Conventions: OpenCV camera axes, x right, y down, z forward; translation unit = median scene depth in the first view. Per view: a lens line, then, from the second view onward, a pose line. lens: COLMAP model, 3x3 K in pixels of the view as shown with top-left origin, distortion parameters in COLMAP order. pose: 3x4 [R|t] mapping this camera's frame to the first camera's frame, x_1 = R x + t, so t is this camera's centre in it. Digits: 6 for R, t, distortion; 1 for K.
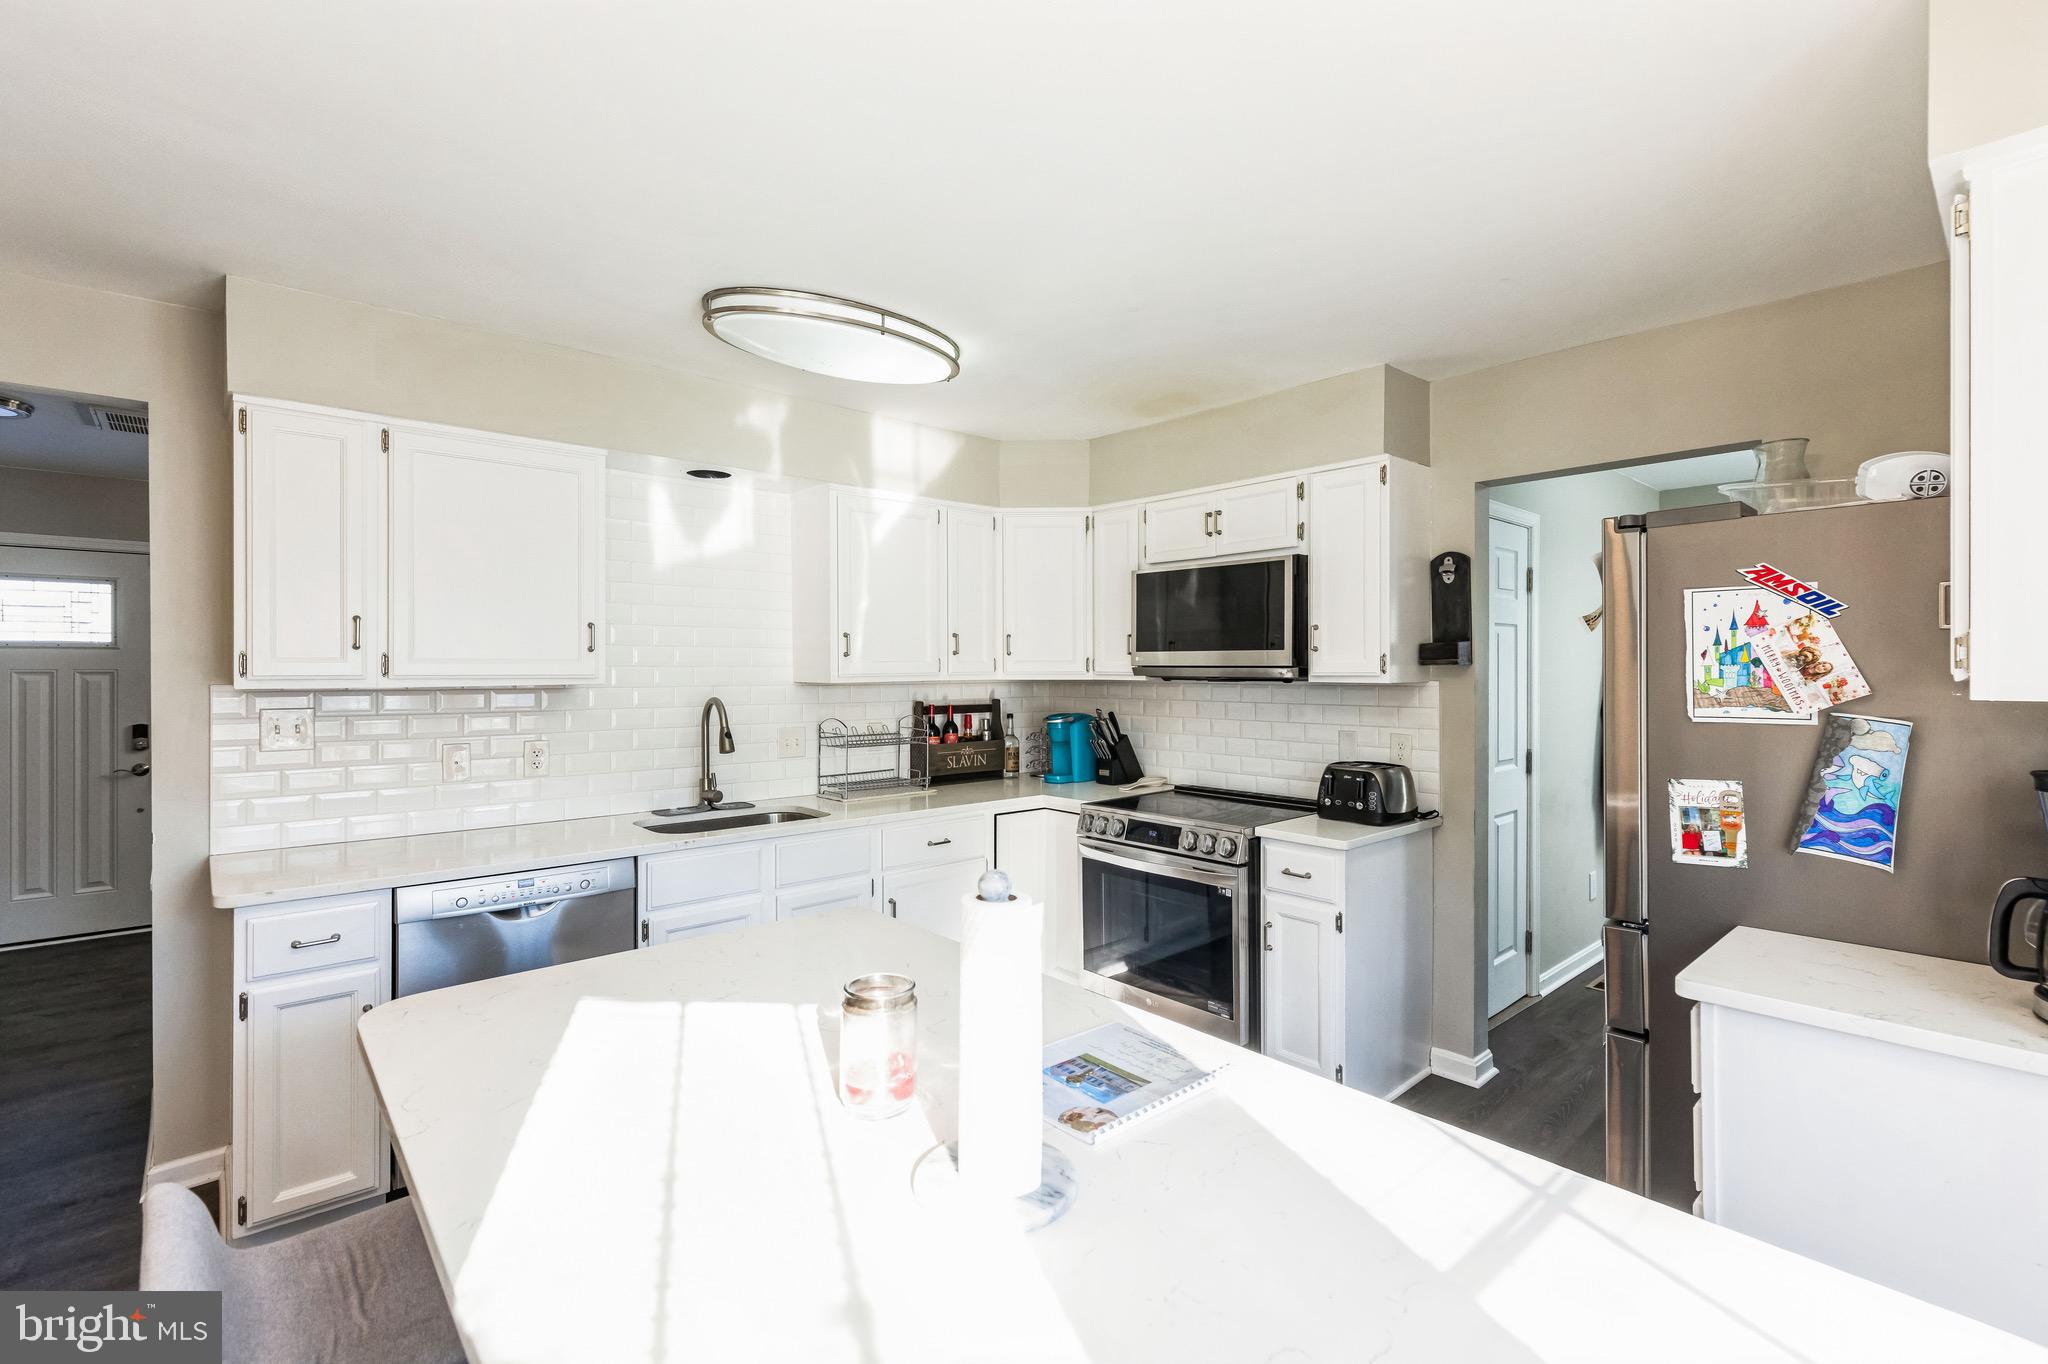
lens RADIAL K [[922.4, 0, 1031.0], [0, 922.4, 671.5], [0, 0, 1]] dist [0.004319, -0.002112]
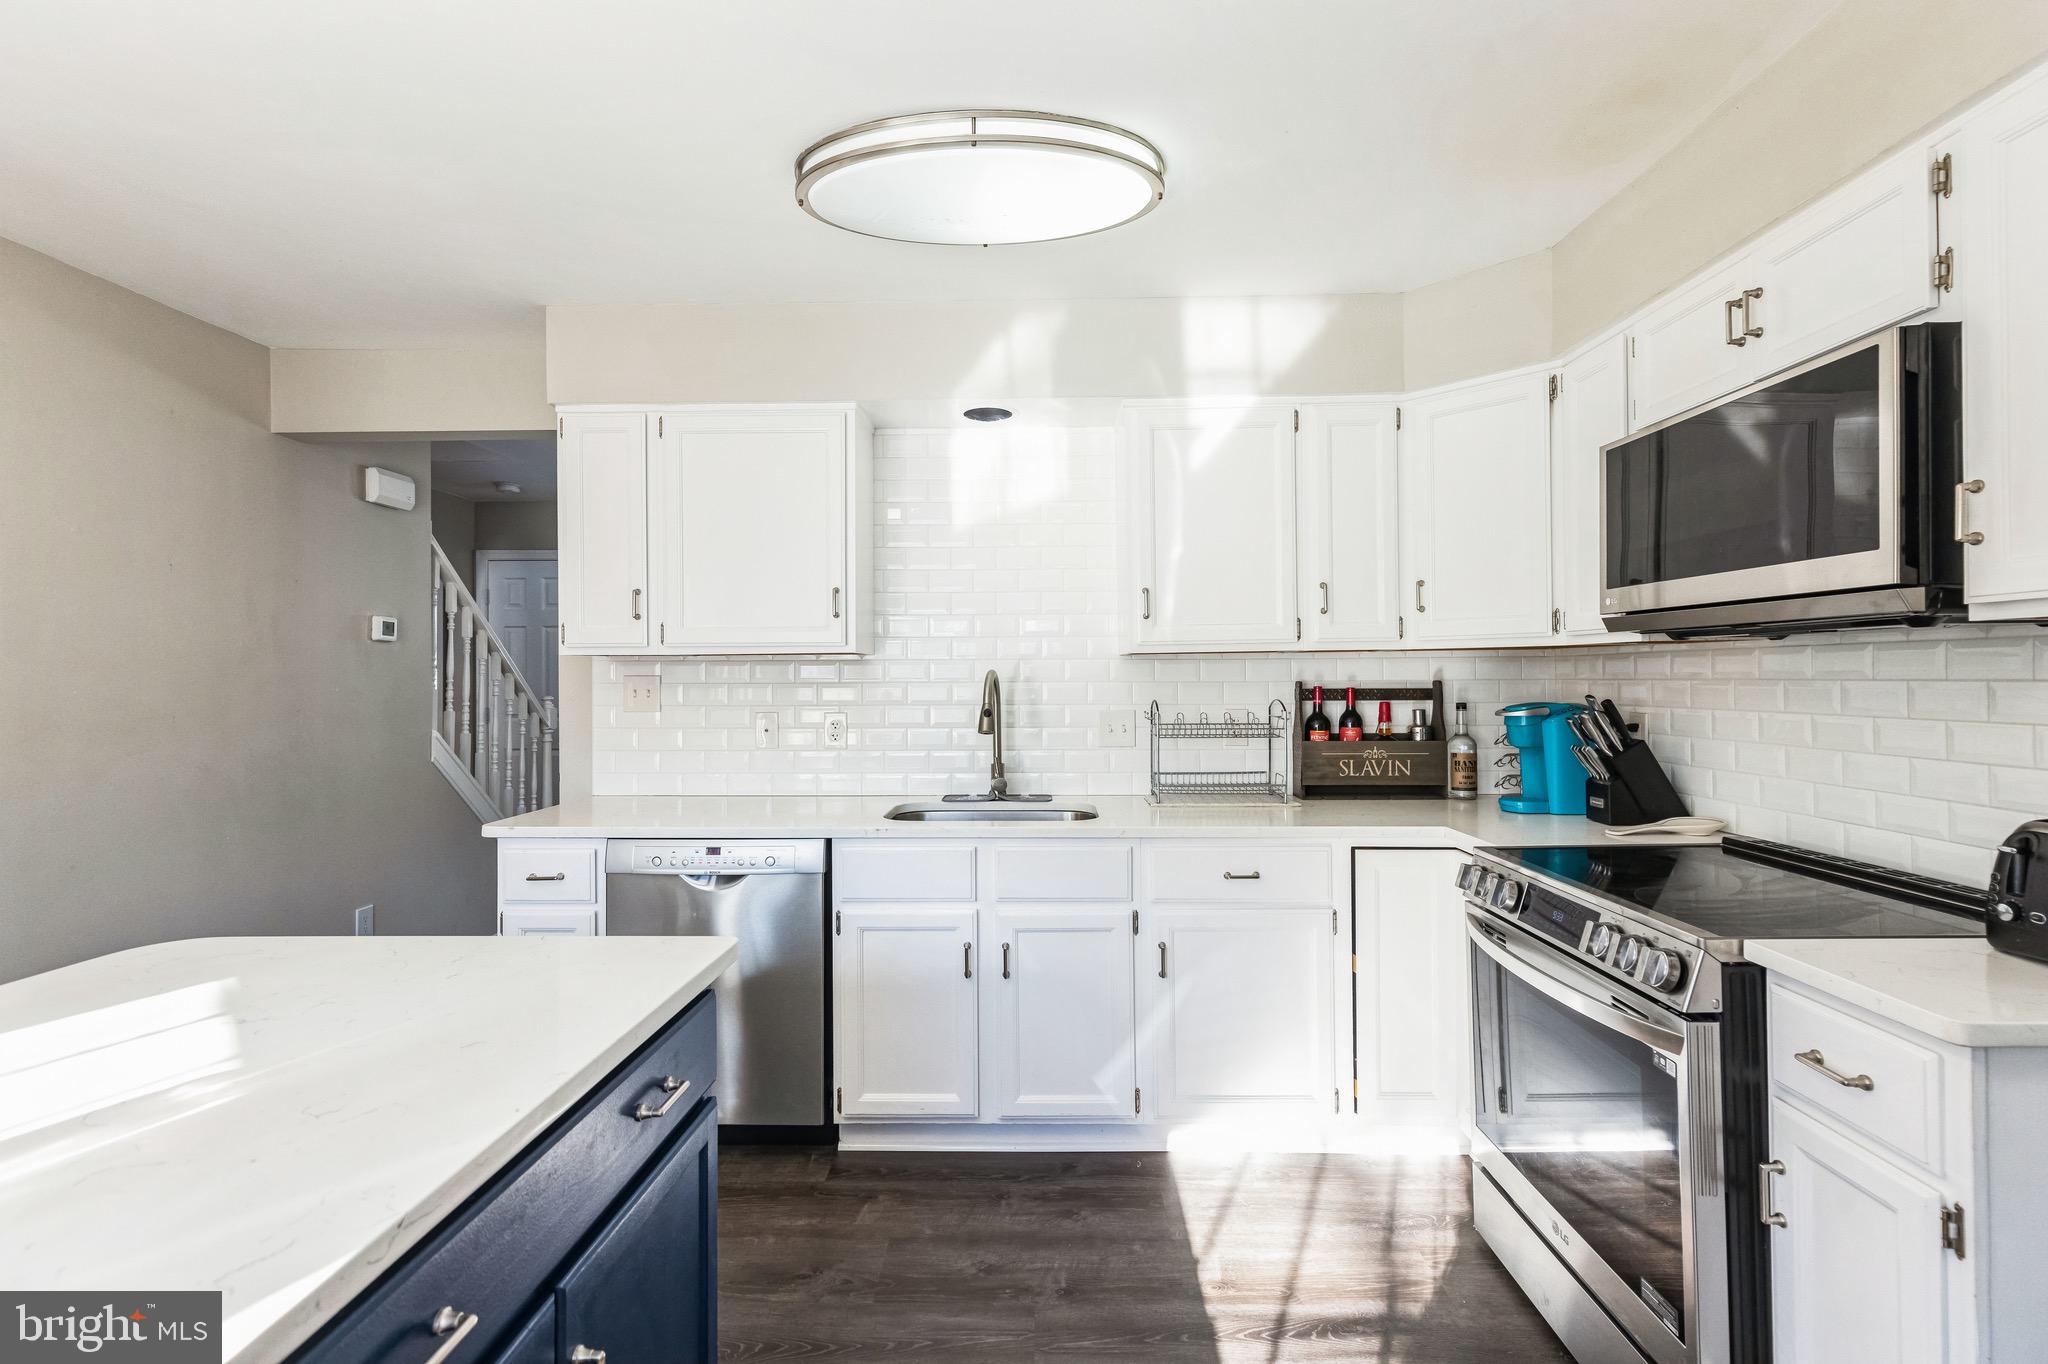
lens RADIAL K [[922.4, 0, 1025.6], [0, 922.4, 672.8], [0, 0, 1]] dist [0.004319, -0.002112]
pose [[0.725268, -0.006676, -0.688434, 0.263386], [0.002838, 0.999973, -0.006708, 0.034852], [0.688460, 0.002912, 0.725268, 0.374668]]
